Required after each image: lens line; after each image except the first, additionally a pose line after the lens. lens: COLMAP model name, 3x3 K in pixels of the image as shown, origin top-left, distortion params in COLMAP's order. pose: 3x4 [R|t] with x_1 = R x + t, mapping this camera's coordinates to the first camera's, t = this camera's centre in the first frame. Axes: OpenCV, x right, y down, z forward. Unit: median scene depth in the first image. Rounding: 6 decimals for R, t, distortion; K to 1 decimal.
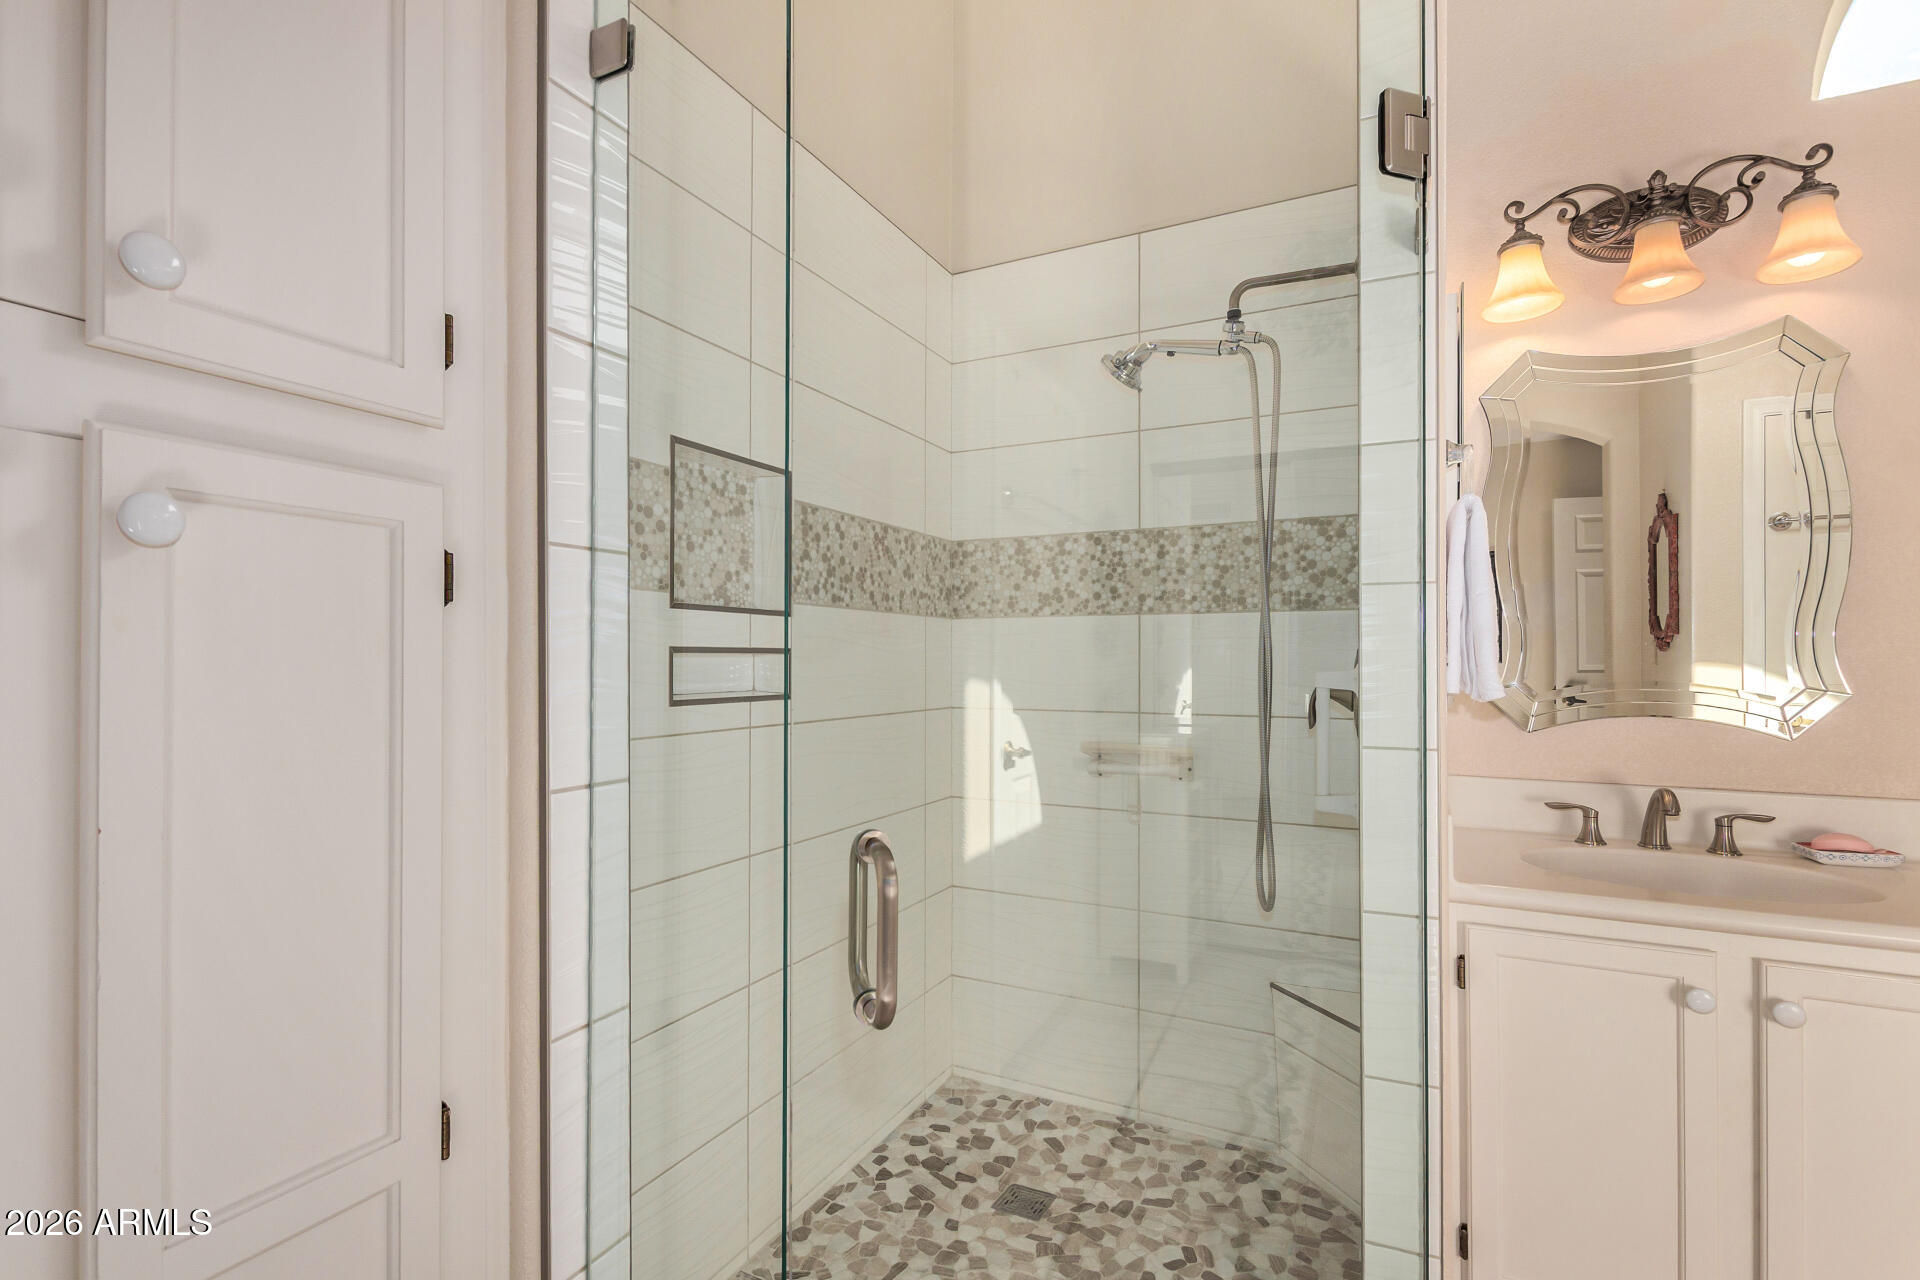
lens RADIAL K [[882.8, 0, 962.2], [0, 882.8, 653.7], [0, 0, 1]] dist [-0.001132, -0.001266]
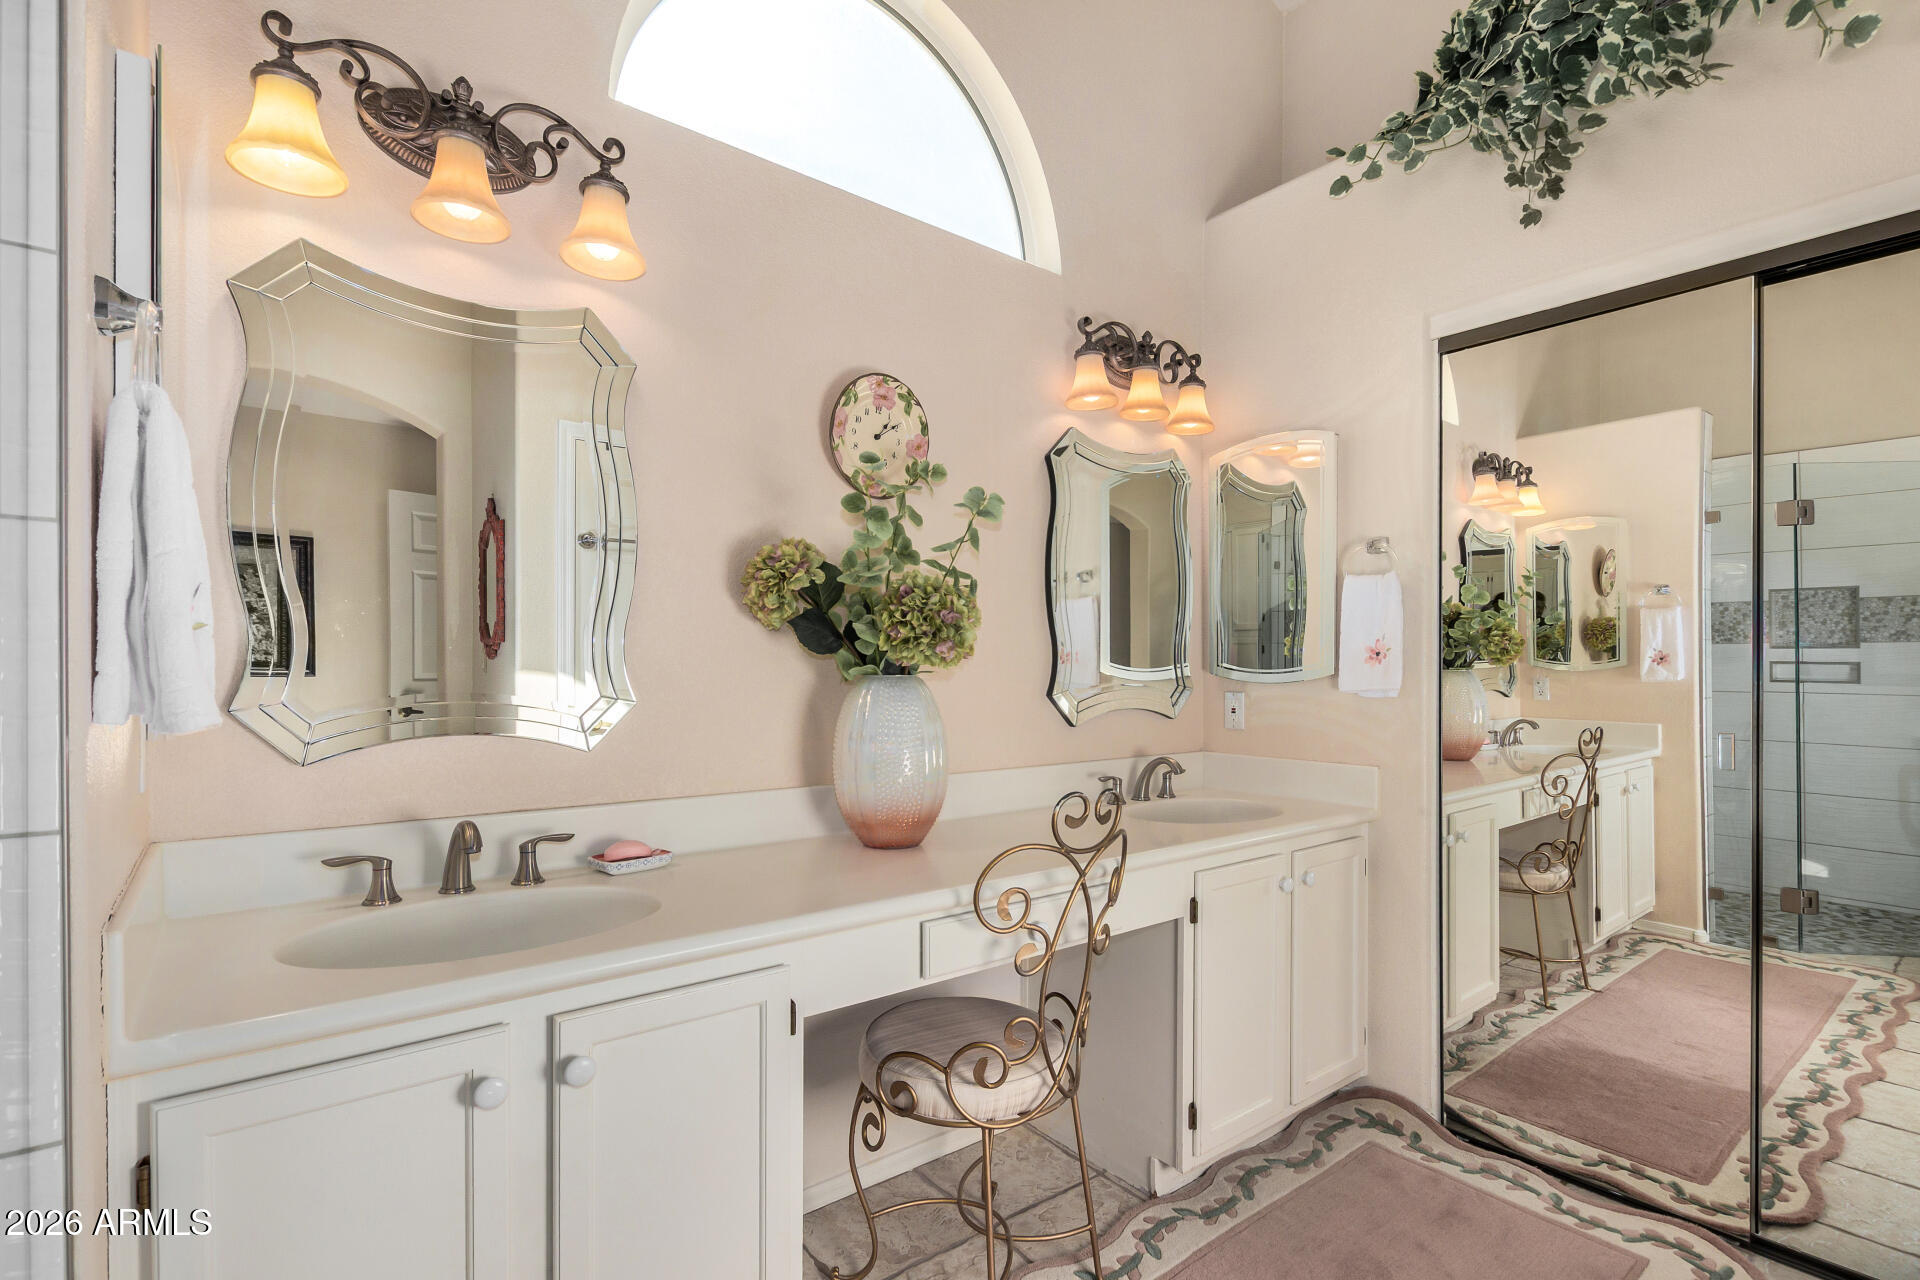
lens RADIAL K [[903.8, 0, 963.8], [0, 903.8, 669.2], [0, 0, 1]] dist [0.026935, -0.018413]
pose [[0.420390, -0.000721, 0.907343, 0.205657], [-0.007358, 0.999964, 0.004203, 0.001056], [-0.907314, -0.008444, 0.420370, 0.203902]]
